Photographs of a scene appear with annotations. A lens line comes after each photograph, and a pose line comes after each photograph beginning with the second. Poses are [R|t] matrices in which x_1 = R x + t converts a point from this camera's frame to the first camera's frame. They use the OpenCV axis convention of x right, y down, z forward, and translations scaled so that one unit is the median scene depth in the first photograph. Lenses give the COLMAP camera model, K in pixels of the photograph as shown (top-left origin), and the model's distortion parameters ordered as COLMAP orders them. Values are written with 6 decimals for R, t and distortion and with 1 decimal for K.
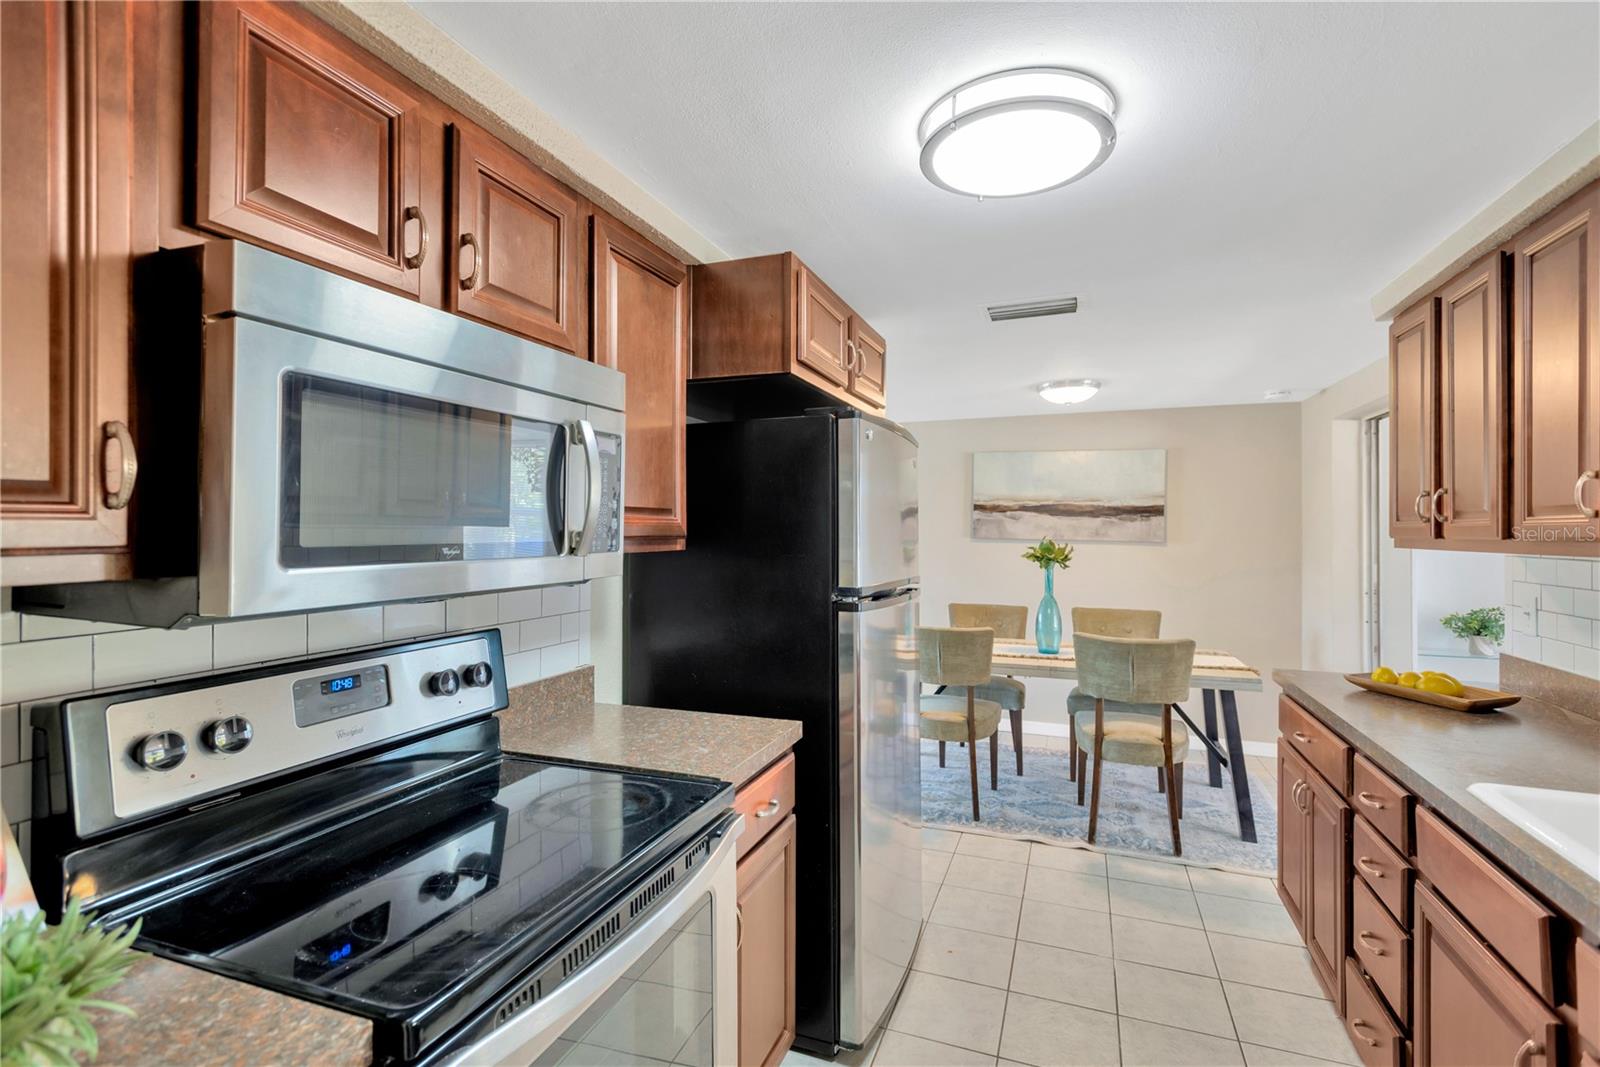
lens RADIAL K [[755.3, 0, 793.9], [0, 755.3, 522.4], [0, 0, 1]] dist [0.026744, -0.010453]
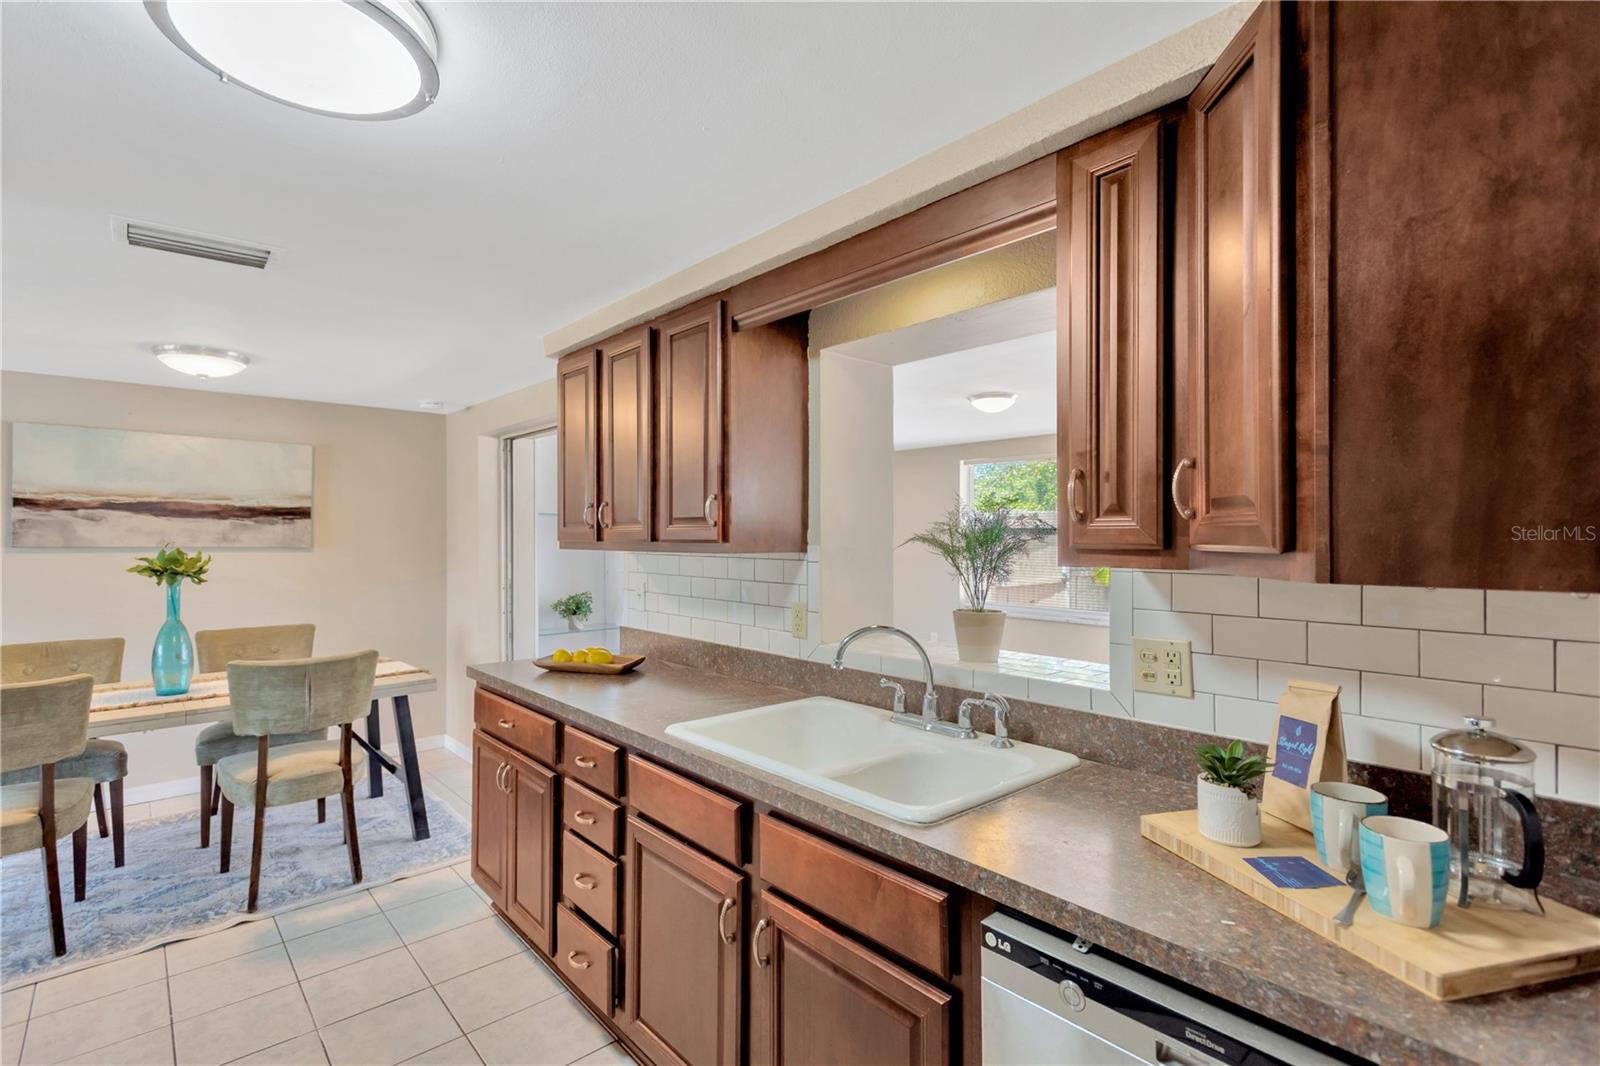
lens RADIAL K [[750.2, 0, 805.8], [0, 750.2, 532.0], [0, 0, 1]] dist [0.026286, -0.010356]
pose [[0.461714, -0.001234, 0.887028, -0.065011], [-0.006478, 0.999968, 0.004763, -0.001253], [-0.887005, -0.007946, 0.461691, 0.080498]]
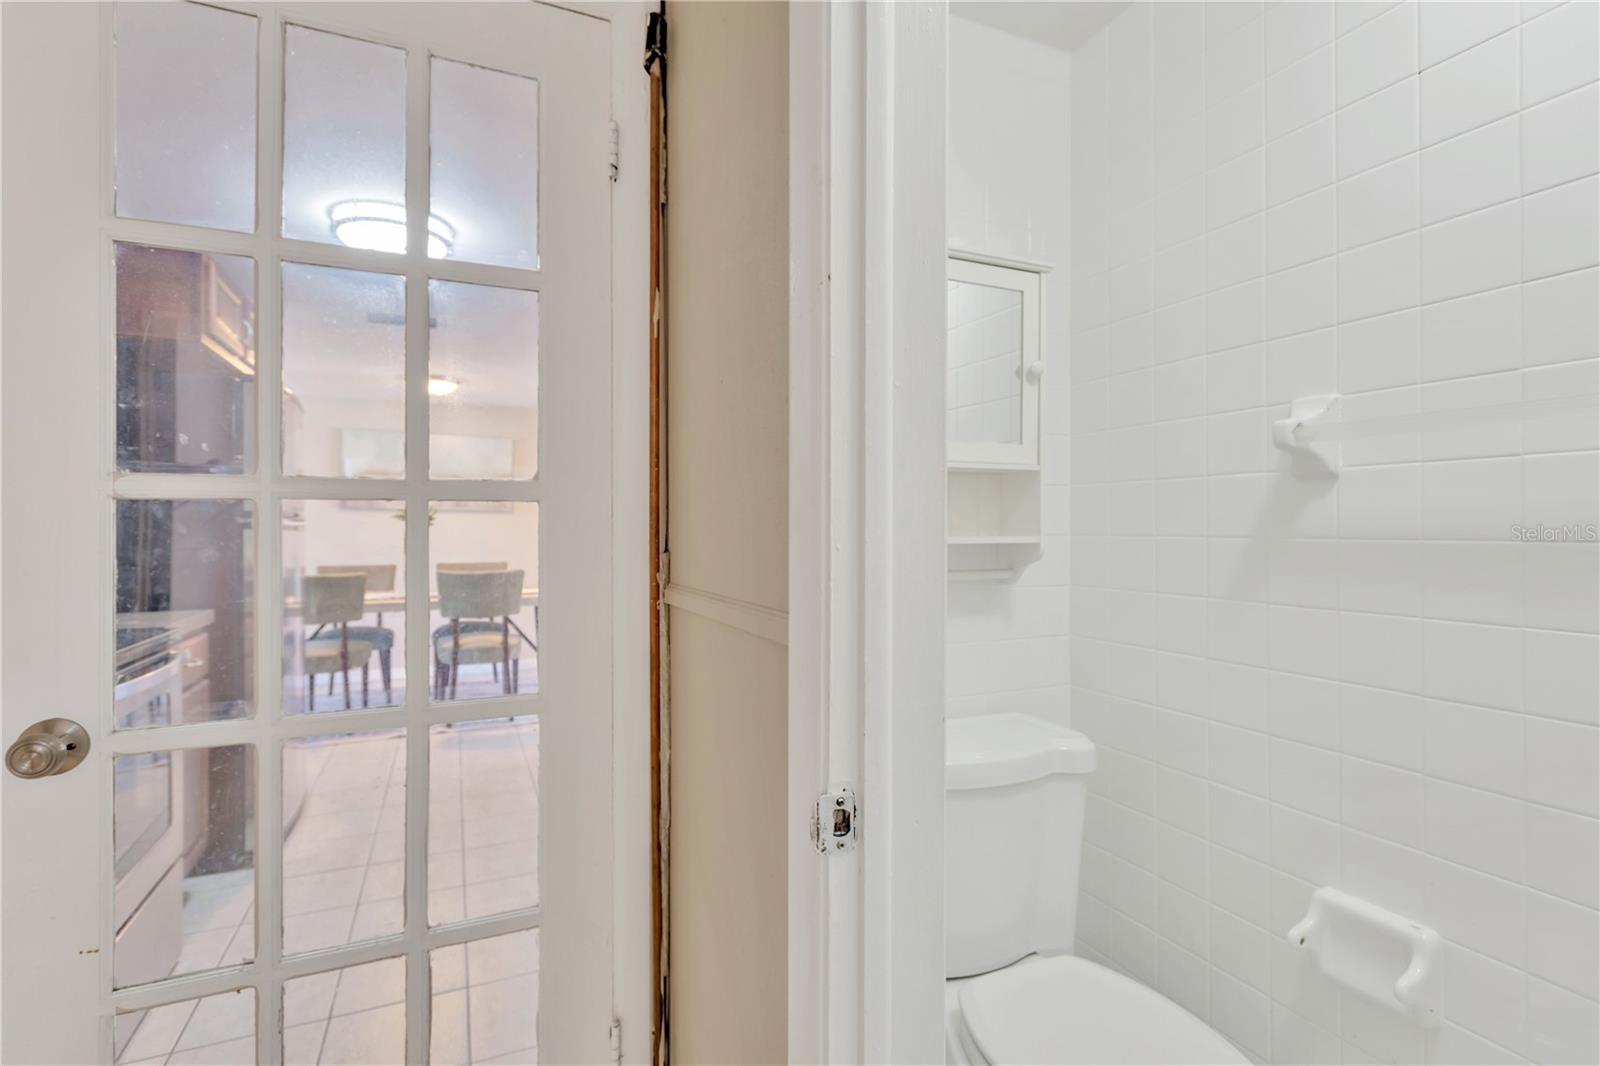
lens RADIAL K [[750.2, 0, 805.8], [0, 750.2, 532.0], [0, 0, 1]] dist [0.026286, -0.010356]
pose [[0.695532, -0.007103, 0.718460, -0.119191], [-0.004268, 0.999893, 0.014017, 0.057859], [-0.718483, -0.012816, 0.695427, -0.354541]]
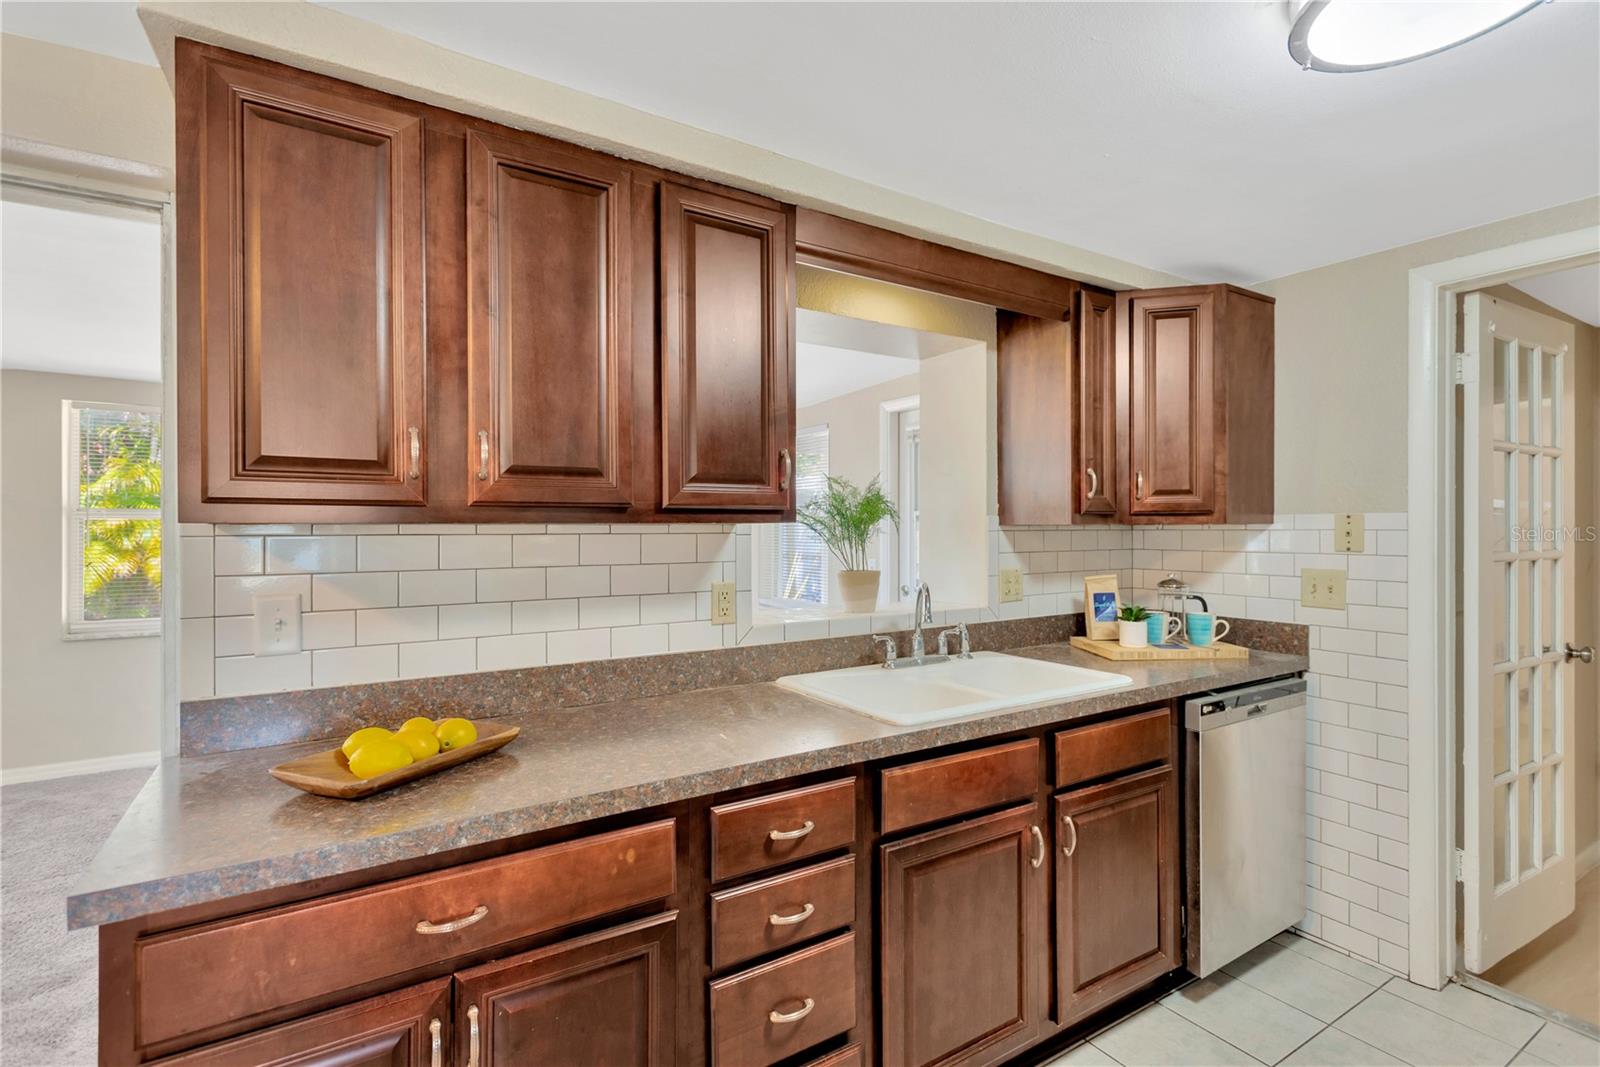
lens RADIAL K [[755.3, 0, 793.9], [0, 755.3, 522.4], [0, 0, 1]] dist [0.026744, -0.010453]
pose [[-0.802342, 0.005245, 0.596842, 0.143547], [-0.005931, 0.999842, -0.016760, 0.028735], [-0.596836, -0.016987, -0.802184, 0.839664]]
